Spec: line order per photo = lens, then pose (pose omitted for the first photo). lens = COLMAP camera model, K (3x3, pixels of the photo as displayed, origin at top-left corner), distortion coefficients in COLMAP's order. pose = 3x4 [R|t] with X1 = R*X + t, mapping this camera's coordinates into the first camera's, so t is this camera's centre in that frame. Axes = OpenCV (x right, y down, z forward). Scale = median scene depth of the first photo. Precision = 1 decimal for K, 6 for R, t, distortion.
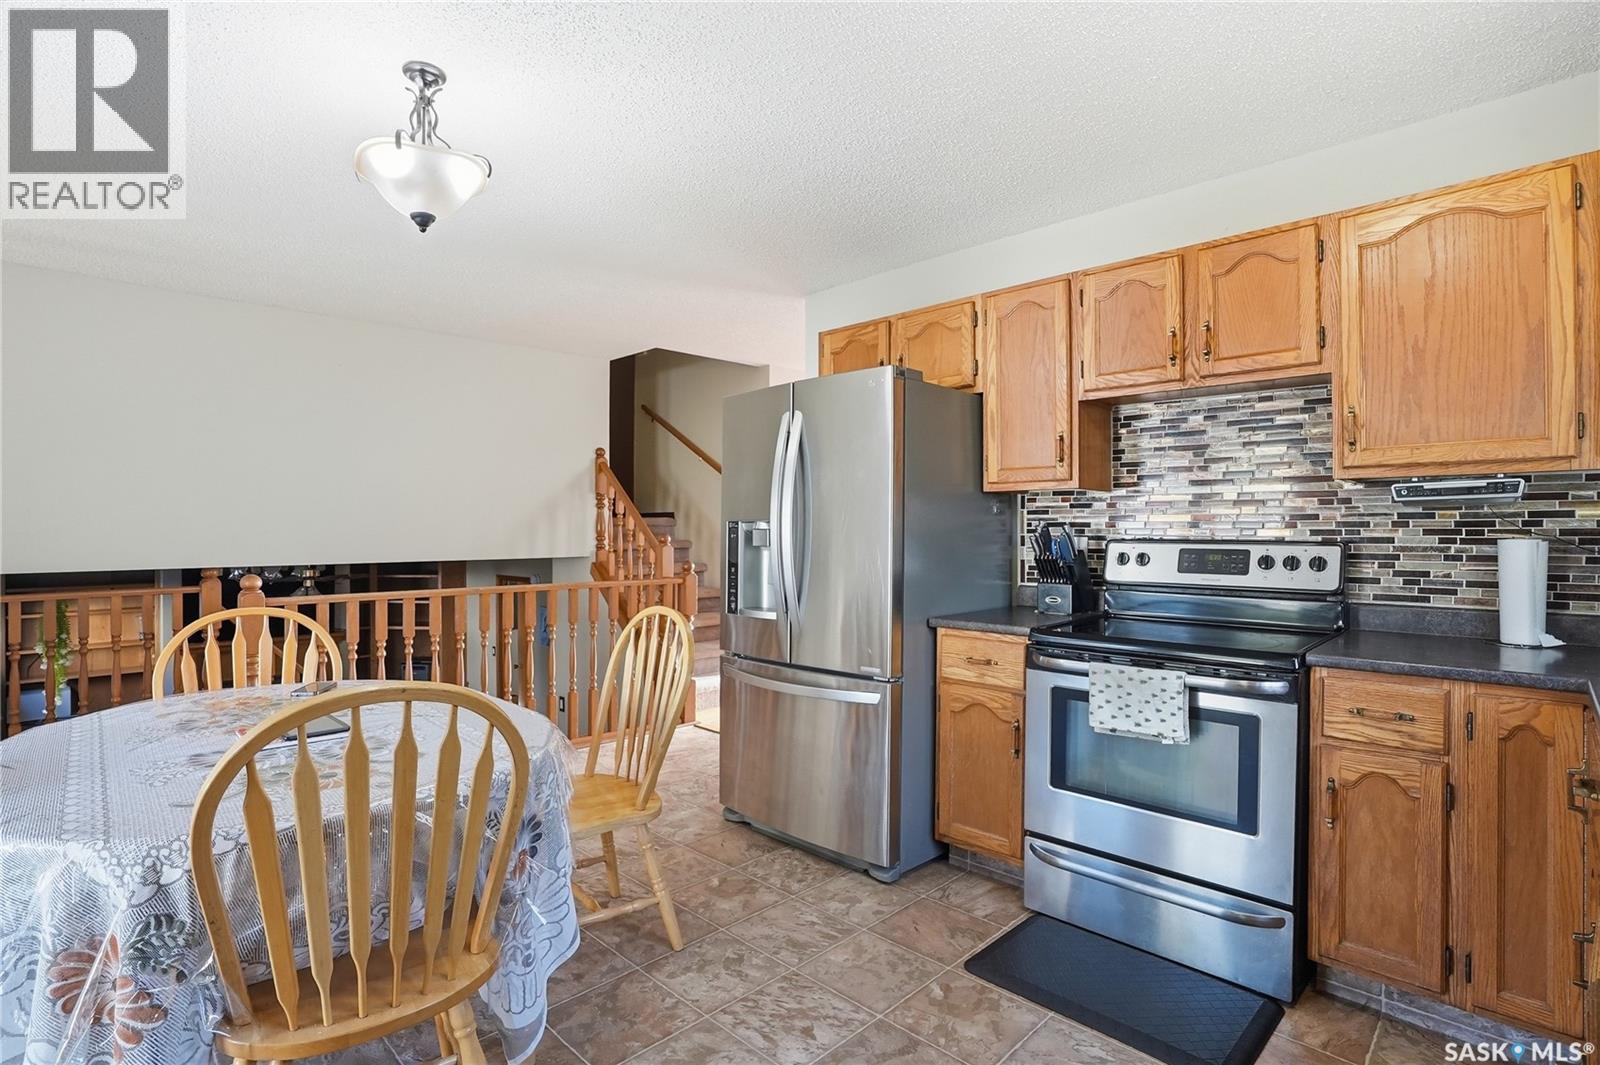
lens RADIAL K [[773.3, 0, 800.0], [0, 773.3, 532.5], [0, 0, 1]] dist [-0.077463, 0.031274]
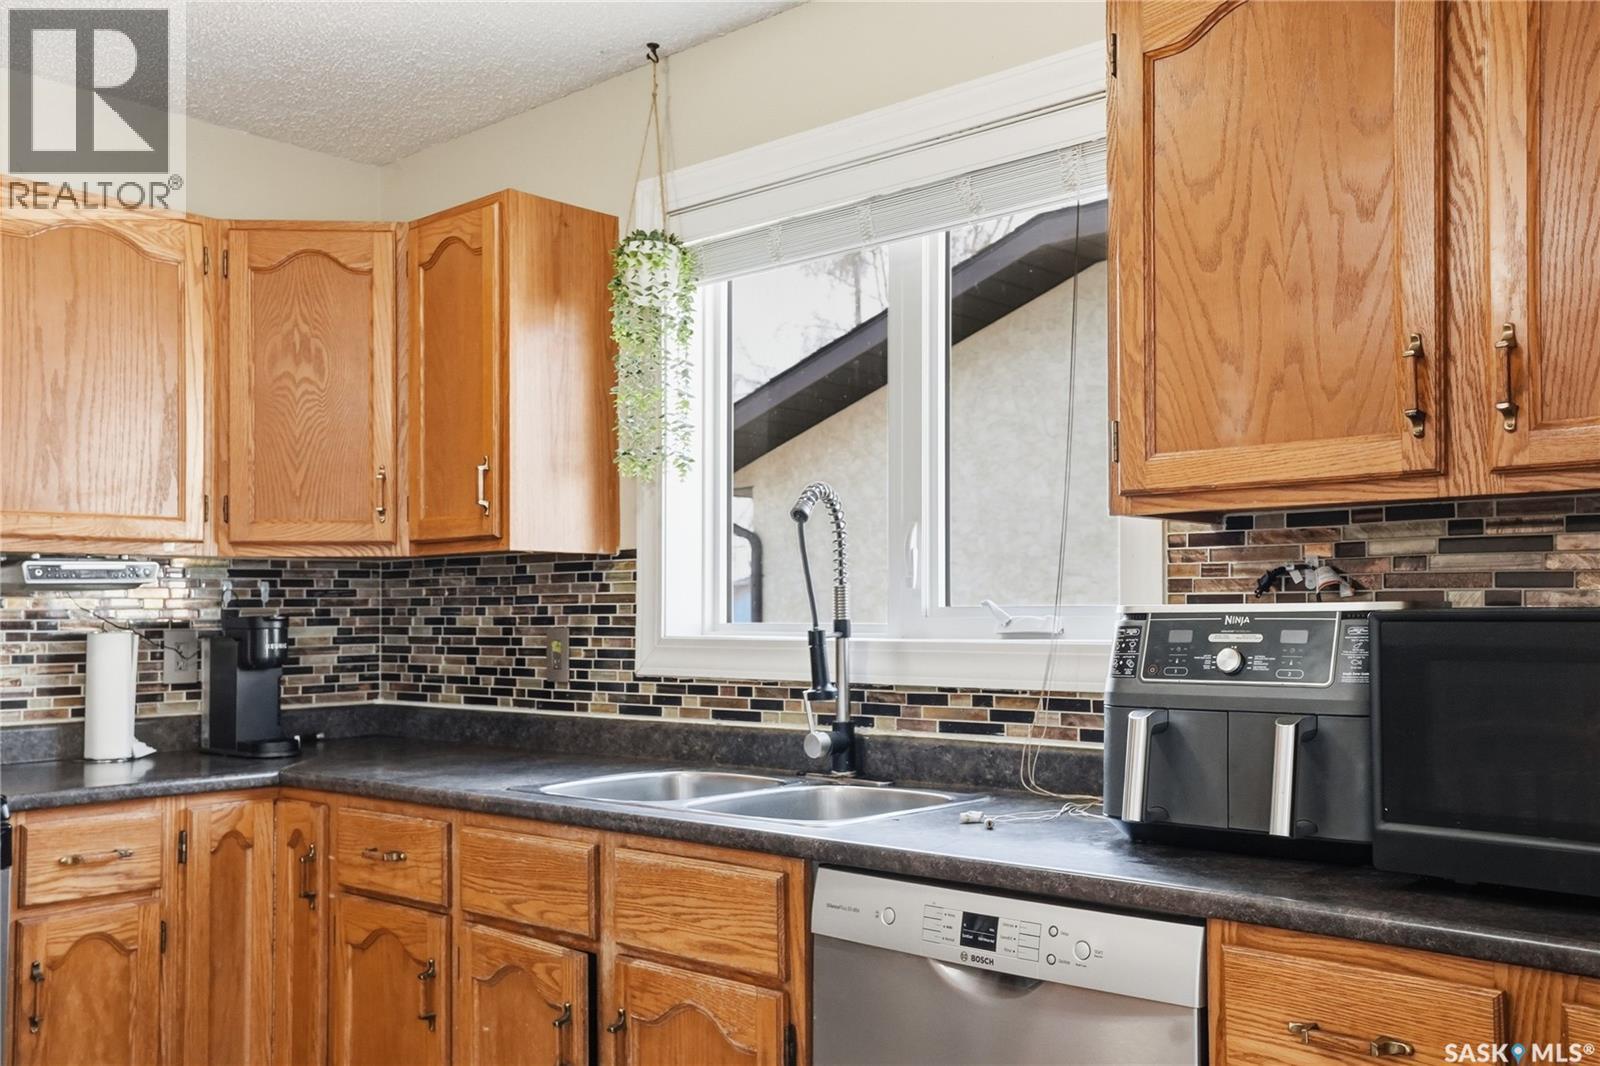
lens RADIAL K [[1542.9, 0, 800.8], [0, 1542.9, 550.9], [0, 0, 1]] dist [0.065887, -0.000459]
pose [[-0.026587, 0.042564, 0.998740, -0.814629], [0.009295, 0.999060, -0.042331, -0.001161], [-0.999603, 0.008158, -0.026958, 0.268361]]
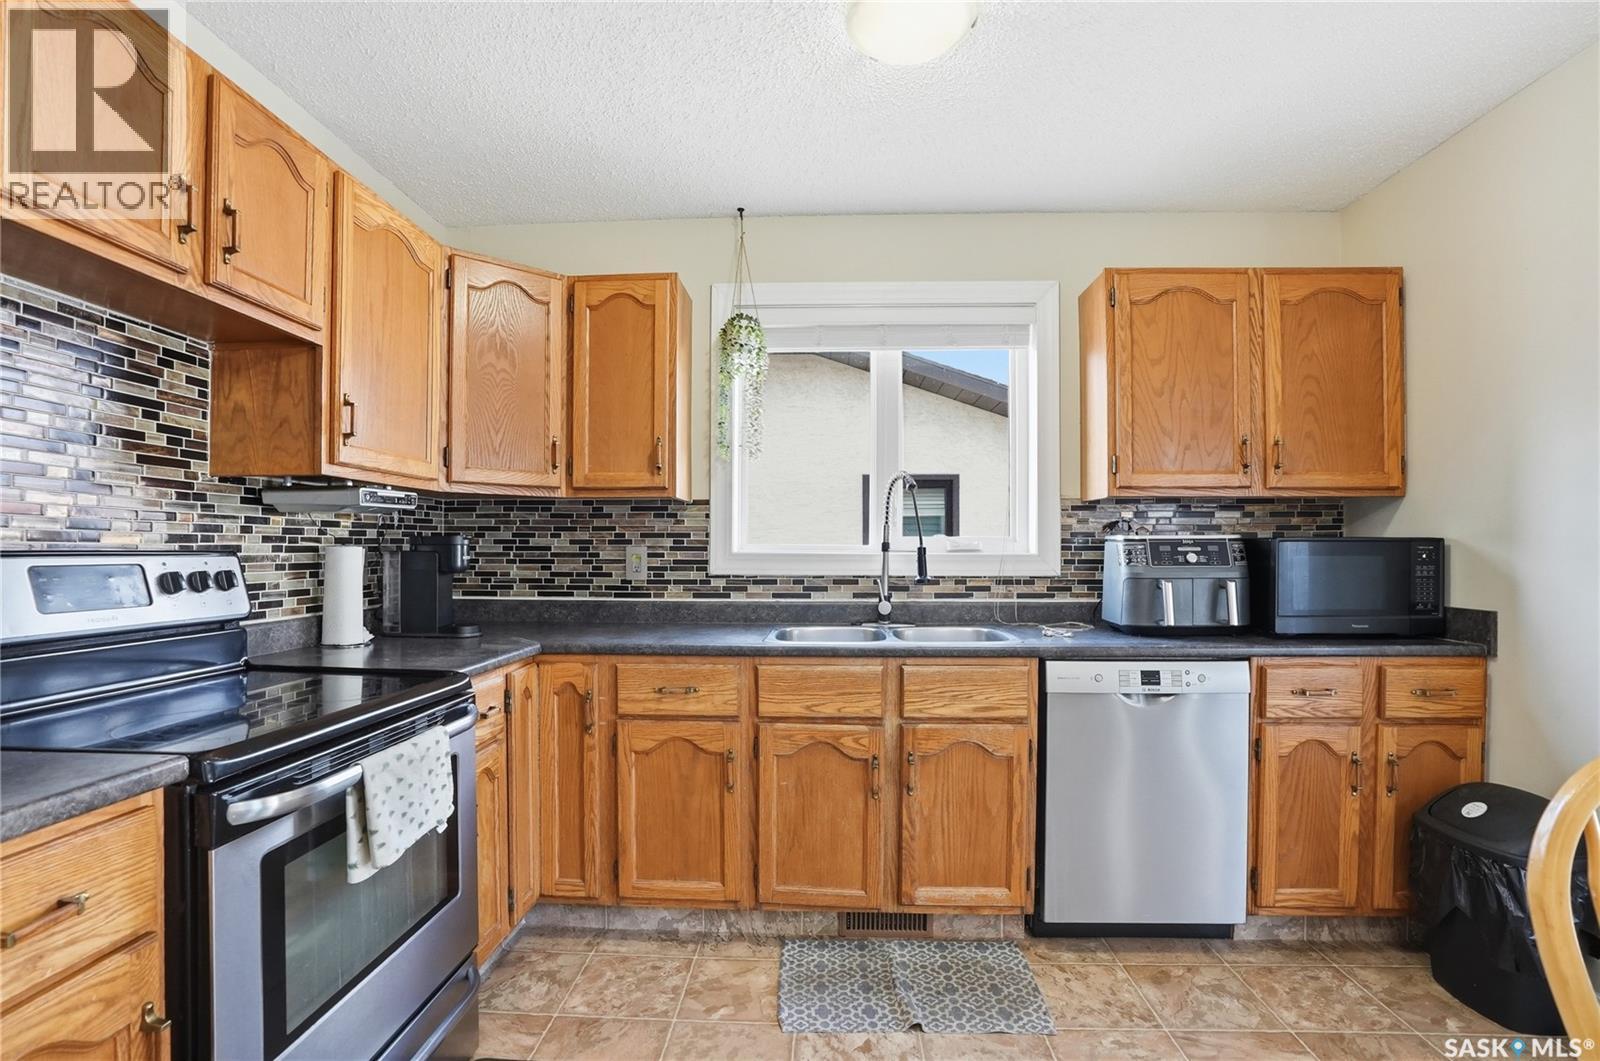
lens RADIAL K [[796.6, 0, 800.0], [0, 796.6, 530.5], [0, 0, 1]] dist [-0.084940, 0.033490]
pose [[-0.680316, 0.015600, 0.732753, -0.298048], [0.001804, 0.999806, -0.019611, 0.009435], [-0.732916, -0.012019, -0.680213, 1.286510]]
